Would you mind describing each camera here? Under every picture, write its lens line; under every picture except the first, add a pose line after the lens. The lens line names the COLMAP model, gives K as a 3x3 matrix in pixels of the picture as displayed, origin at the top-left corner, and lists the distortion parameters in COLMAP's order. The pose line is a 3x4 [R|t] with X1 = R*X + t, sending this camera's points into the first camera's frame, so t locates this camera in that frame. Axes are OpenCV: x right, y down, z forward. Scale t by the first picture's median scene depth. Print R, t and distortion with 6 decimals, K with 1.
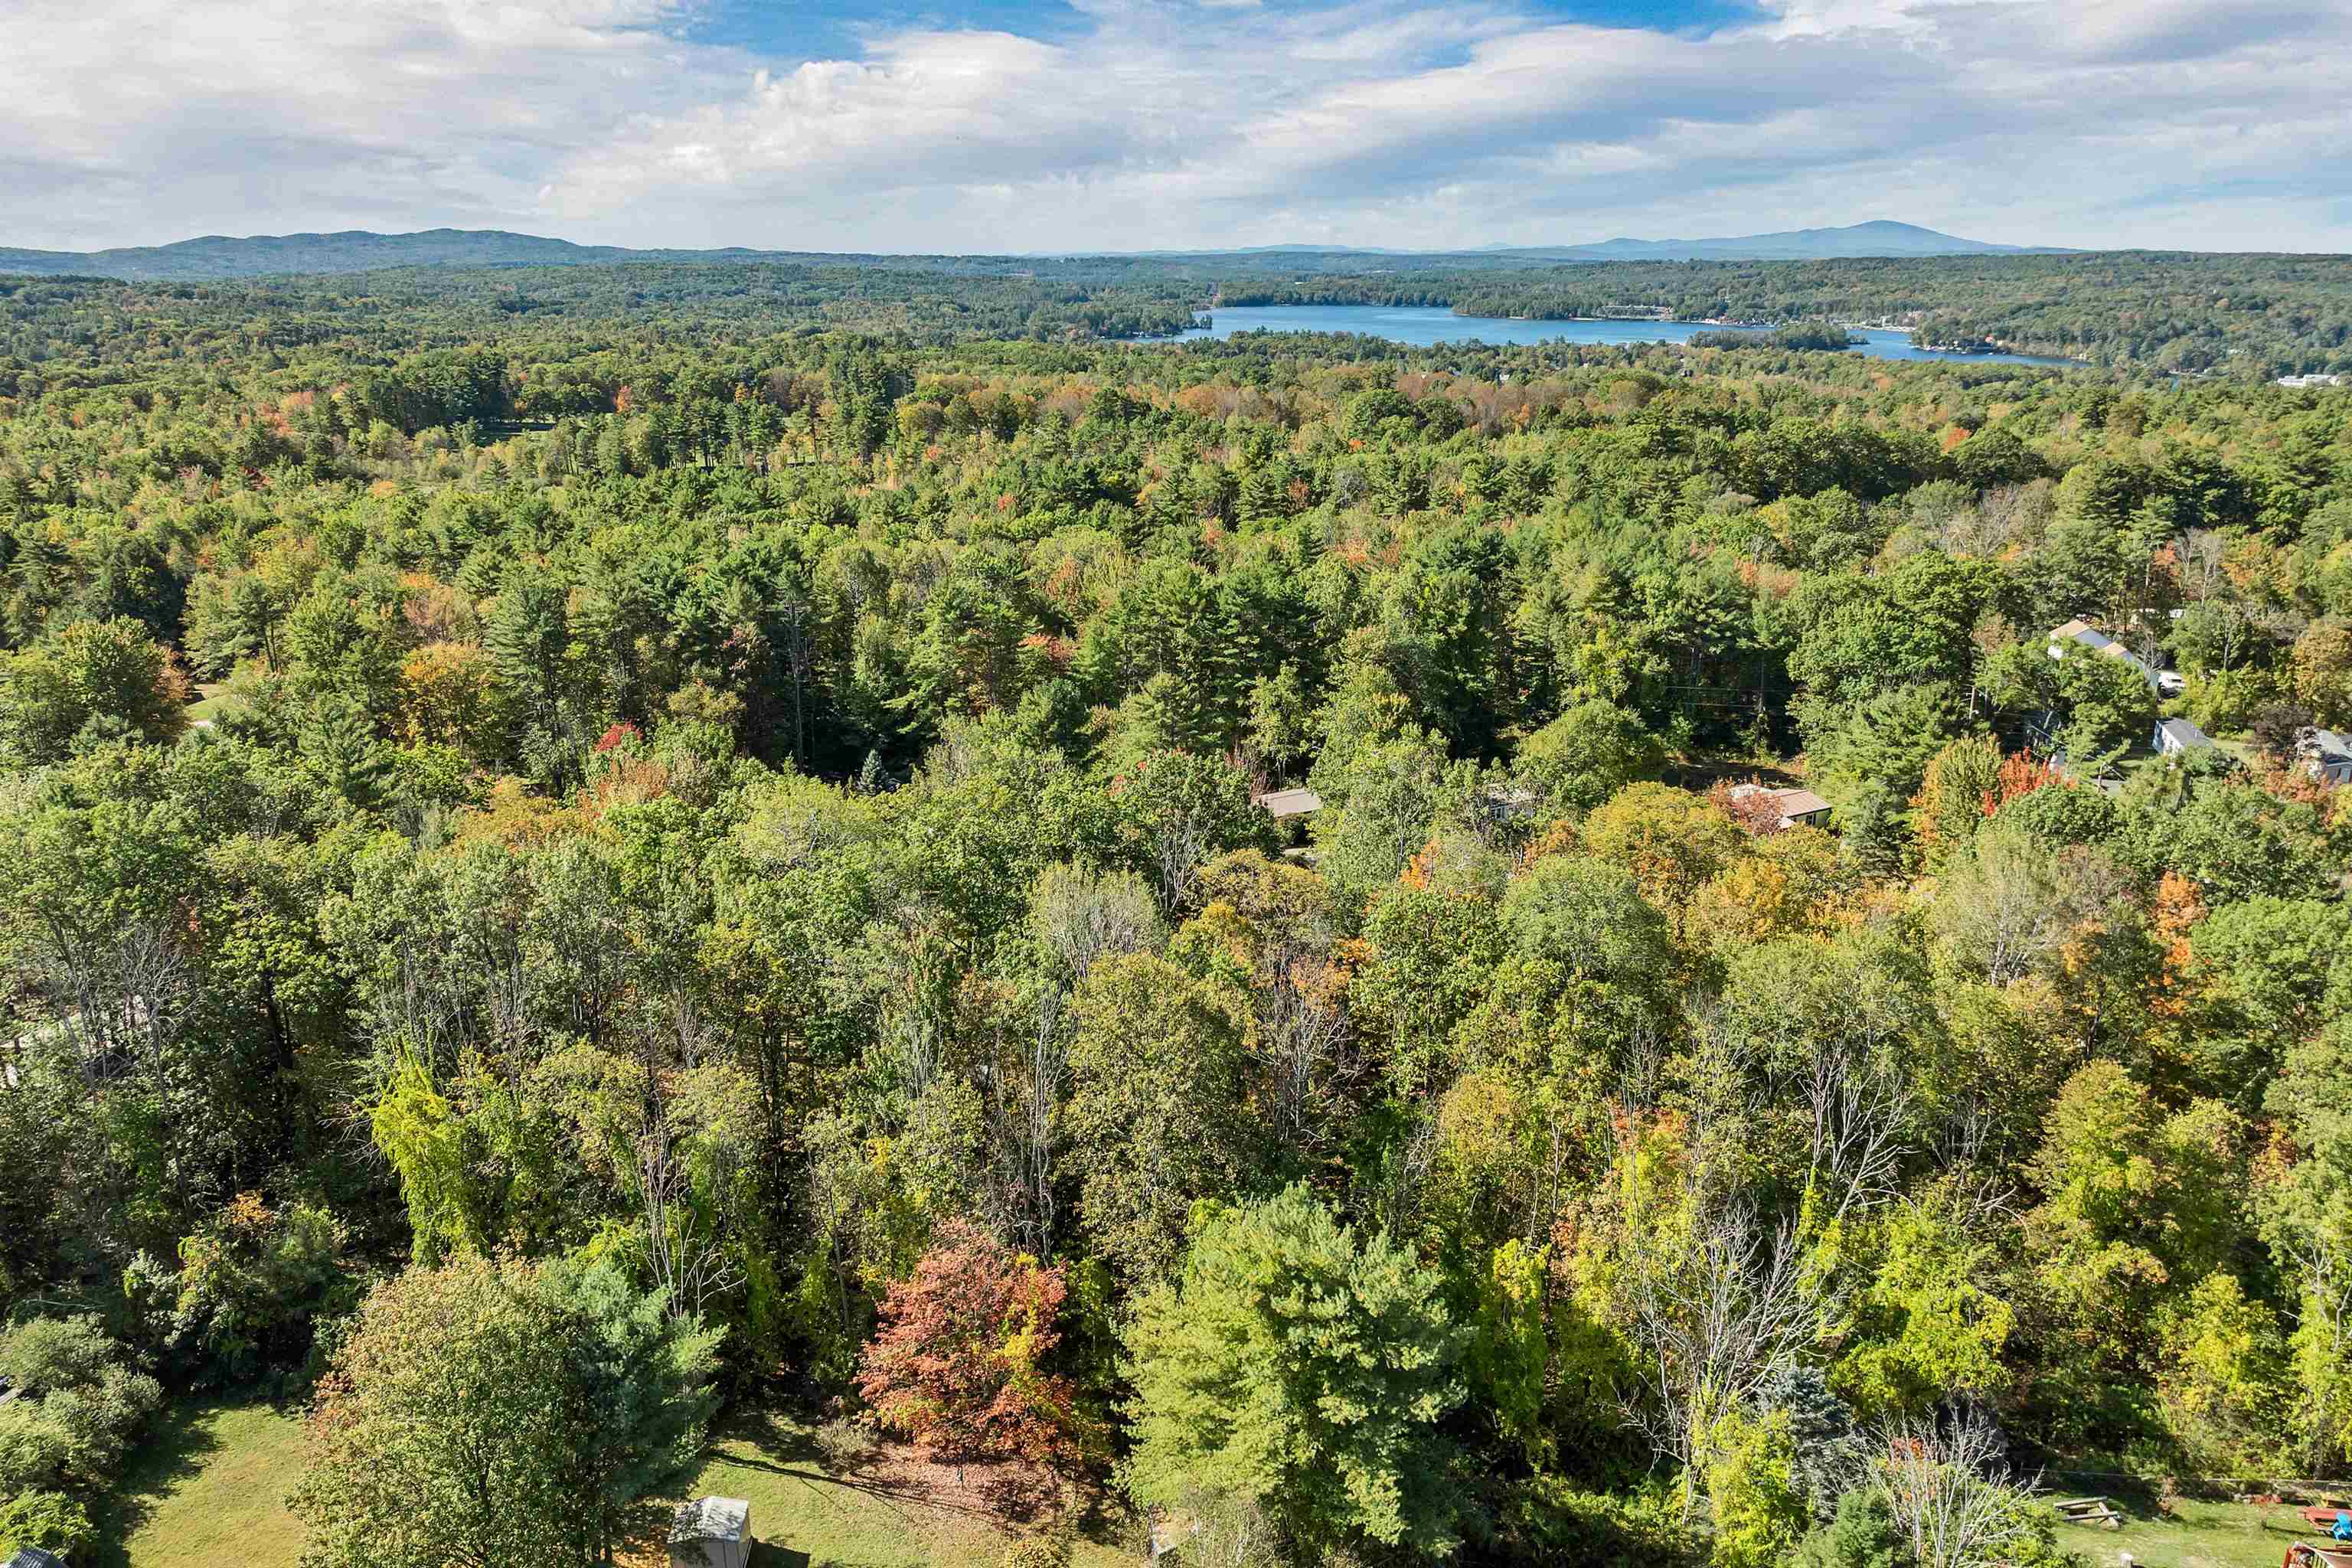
lens RADIAL K [[1857.2, 0, 1176.0], [0, 1857.2, 784.0], [0, 0, 1]] dist [-0.008605, -0.006452]
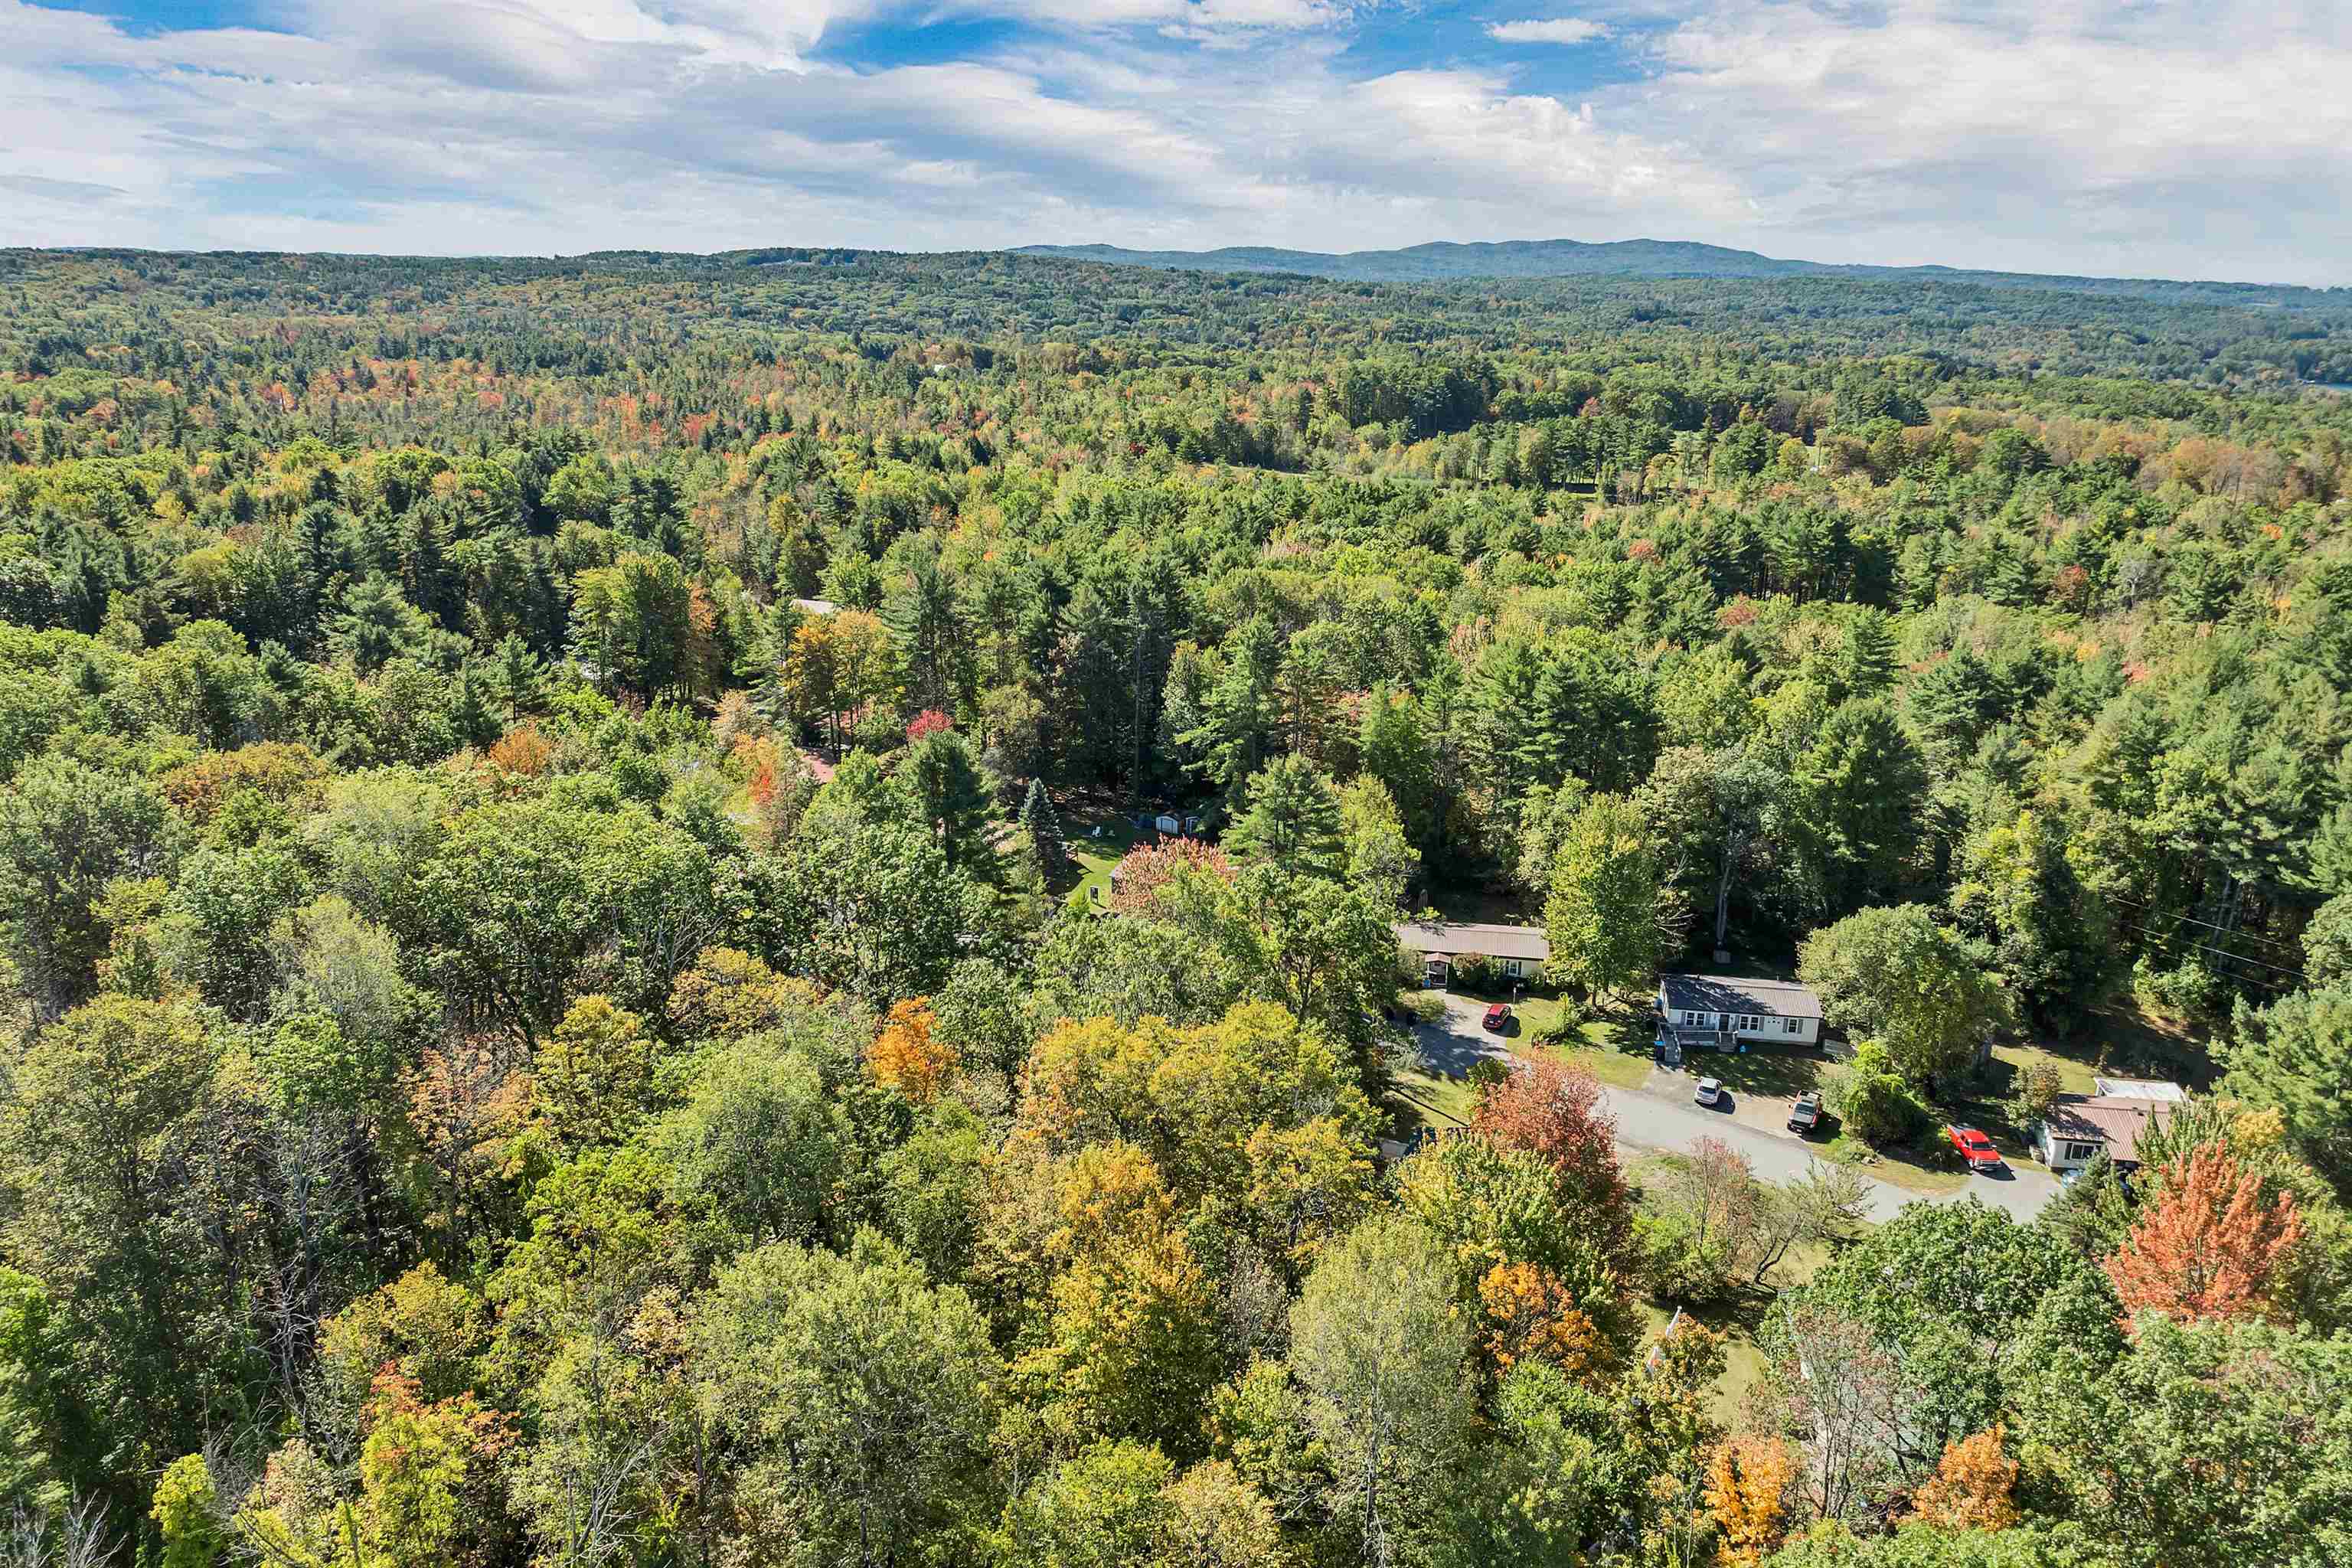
lens RADIAL K [[1857.2, 0, 1176.0], [0, 1857.2, 784.0], [0, 0, 1]] dist [-0.008605, -0.006452]
pose [[0.790931, 0.186109, -0.582916, 0.093113], [-0.190647, 0.980158, 0.054257, -0.017322], [0.581447, 0.068218, 0.810719, 0.063298]]
